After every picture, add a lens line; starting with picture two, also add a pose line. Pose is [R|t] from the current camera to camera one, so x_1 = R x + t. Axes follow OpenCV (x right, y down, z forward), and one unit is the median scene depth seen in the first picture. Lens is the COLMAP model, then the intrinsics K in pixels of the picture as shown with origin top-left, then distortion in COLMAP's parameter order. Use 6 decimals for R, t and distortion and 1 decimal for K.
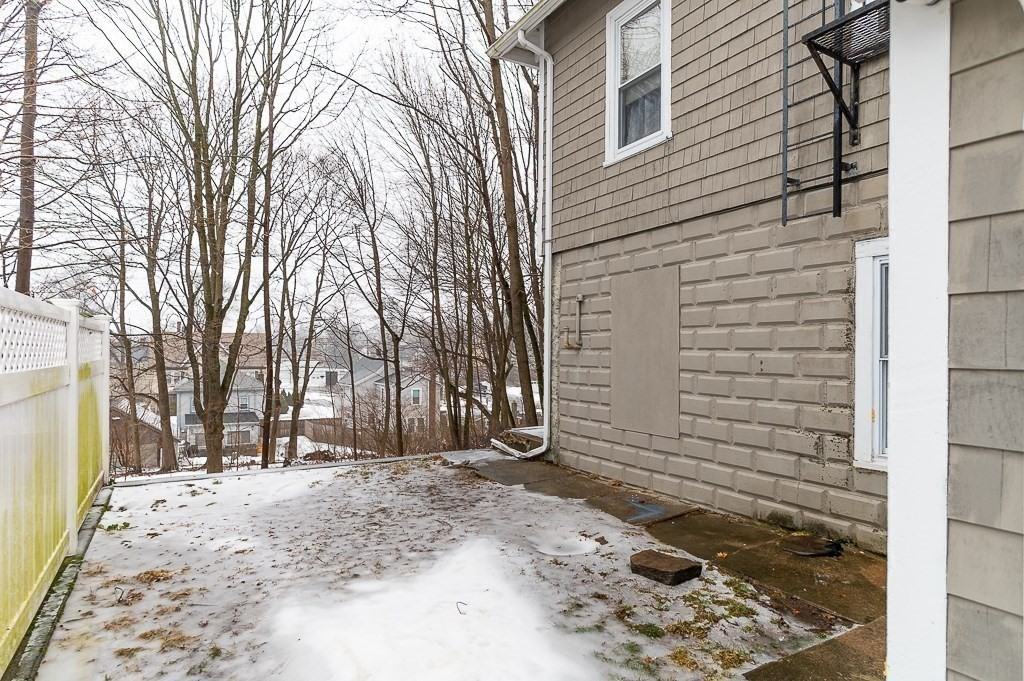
lens RADIAL K [[585.6, 0, 509.4], [0, 585.6, 345.3], [0, 0, 1]] dist [0.021194, -0.000154]
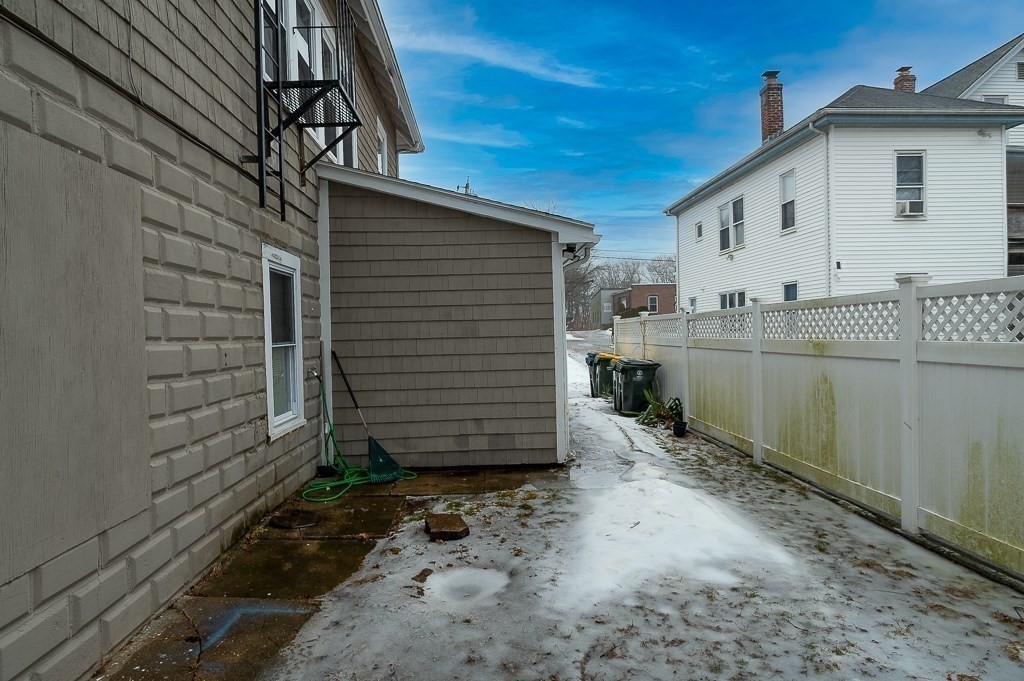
lens RADIAL K [[585.6, 0, 509.4], [0, 585.6, 341.2], [0, 0, 1]] dist [0.021194, -0.000154]
pose [[-0.887280, 0.009177, 0.461140, -0.359555], [0.014391, 0.999866, 0.007792, 0.011261], [-0.461007, 0.013550, -0.887293, 1.865418]]
